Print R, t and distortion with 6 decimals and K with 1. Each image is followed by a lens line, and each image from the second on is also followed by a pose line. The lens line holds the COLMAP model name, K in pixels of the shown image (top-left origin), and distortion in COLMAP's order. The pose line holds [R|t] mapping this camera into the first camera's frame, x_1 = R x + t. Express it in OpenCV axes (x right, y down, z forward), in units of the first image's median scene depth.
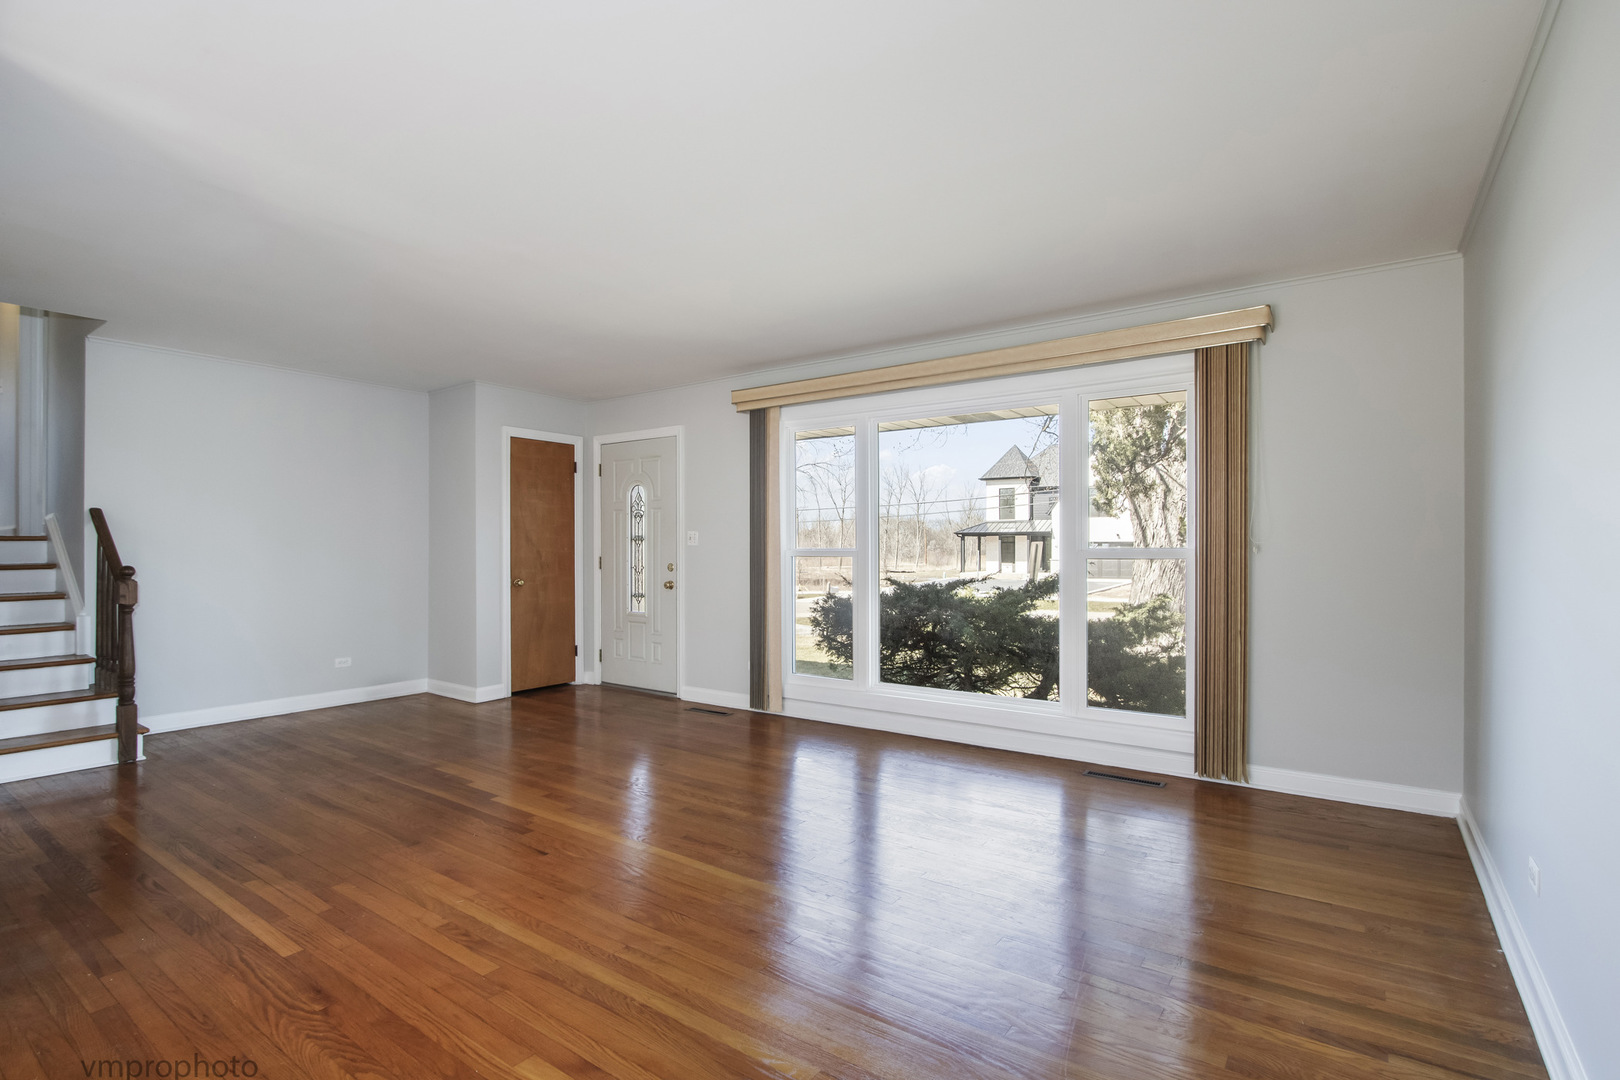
lens RADIAL K [[762.7, 0, 817.7], [0, 762.7, 547.2], [0, 0, 1]] dist [-0.011575, 0.000142]
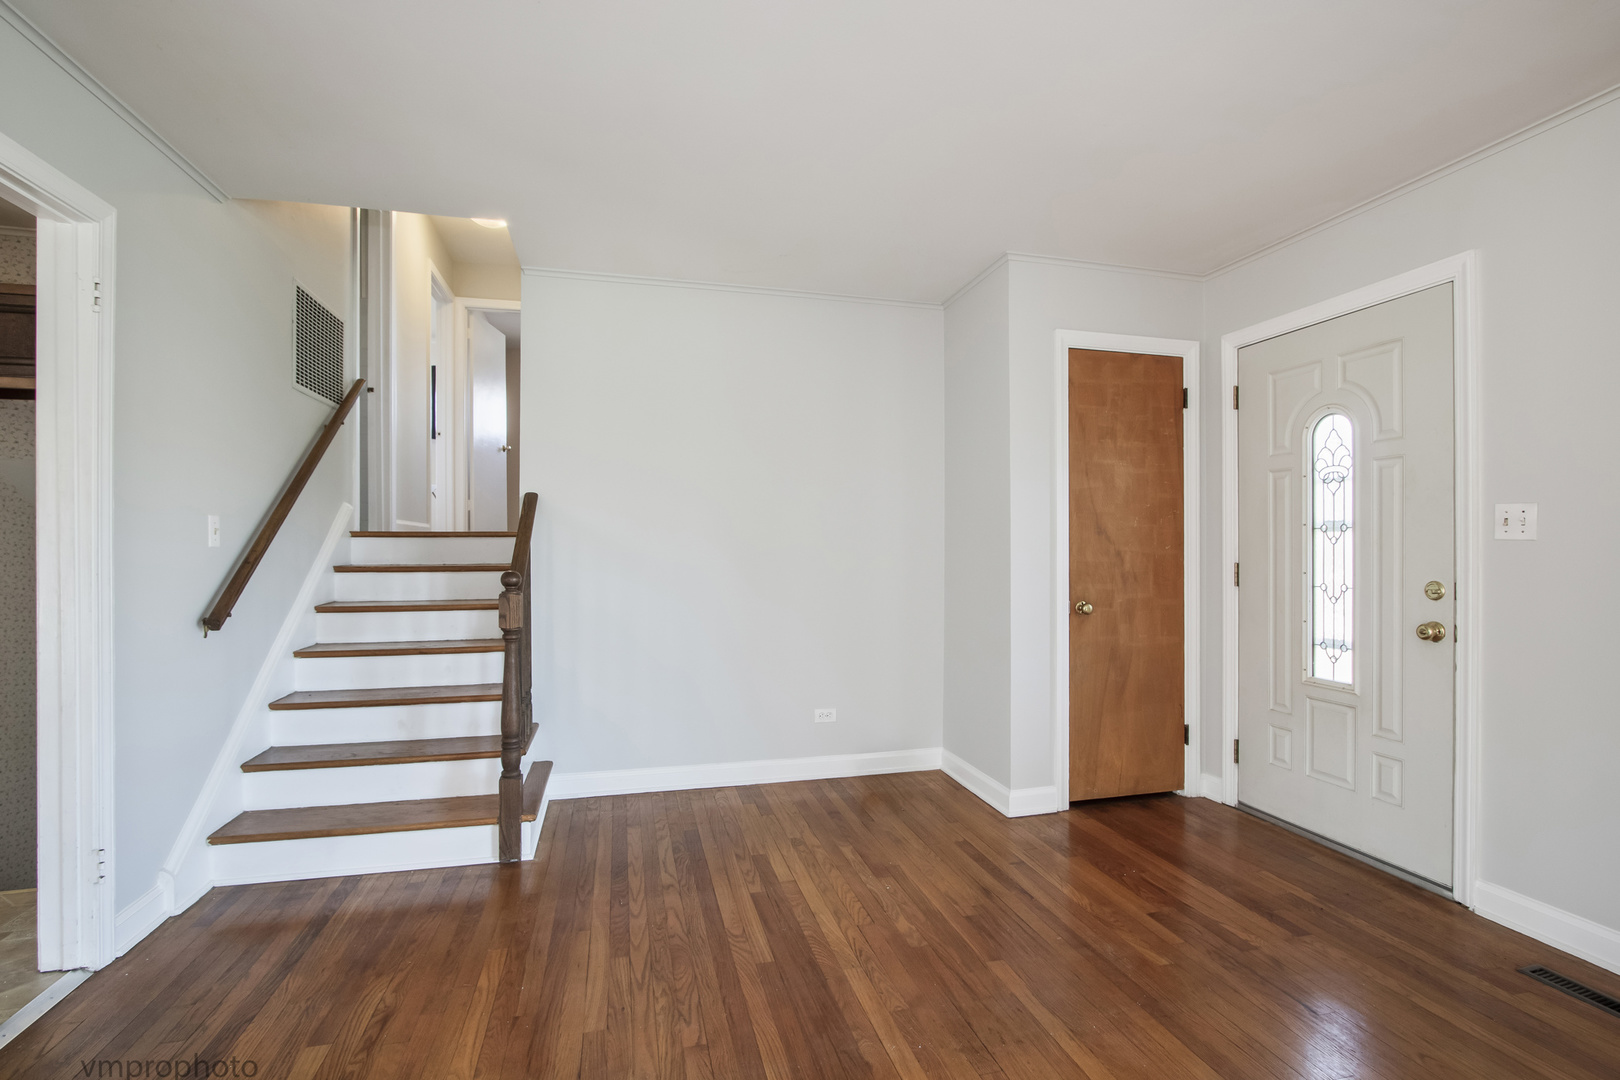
lens RADIAL K [[762.7, 0, 817.7], [0, 762.7, 547.2], [0, 0, 1]] dist [-0.011575, 0.000142]
pose [[0.765139, 0.000937, -0.643865, -0.183266], [-0.001054, 0.999999, 0.000203, 0.002264], [0.643864, 0.000524, 0.765139, 0.449060]]
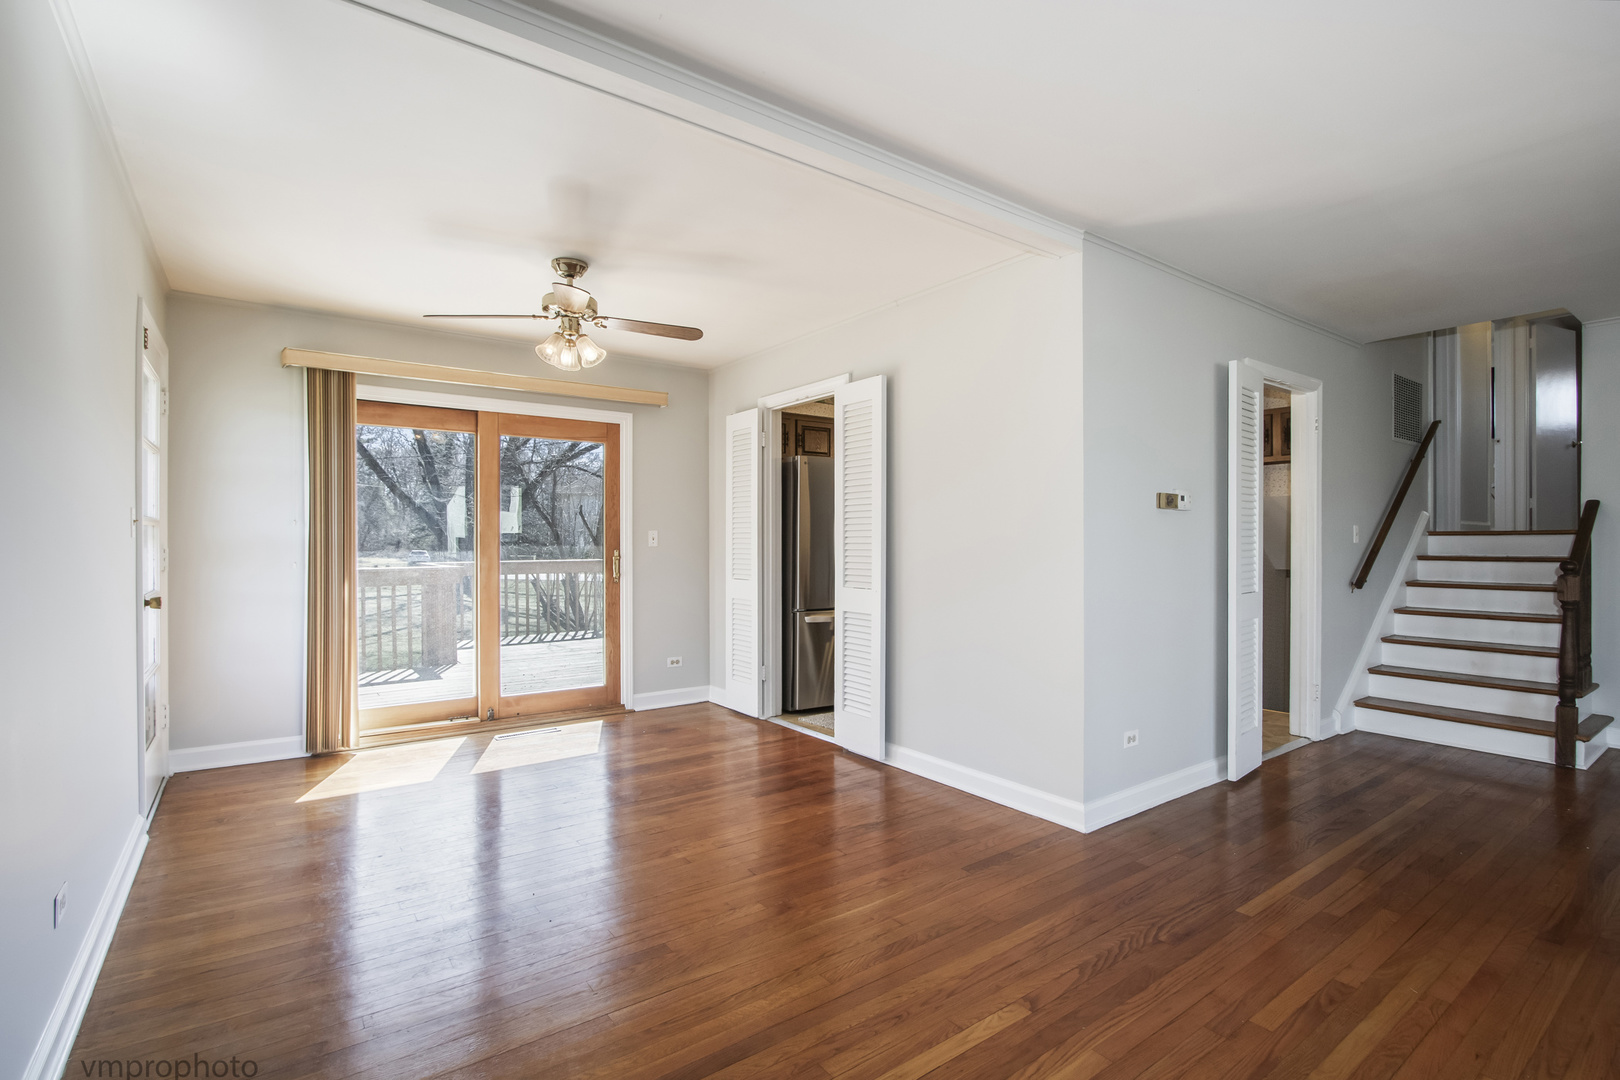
lens RADIAL K [[762.7, 0, 817.7], [0, 762.7, 547.2], [0, 0, 1]] dist [-0.011575, 0.000142]
pose [[-0.308000, 0.007951, -0.951353, 0.189590], [-0.000429, 0.999964, 0.008497, 0.000456], [0.951386, 0.003025, -0.307986, 0.269454]]
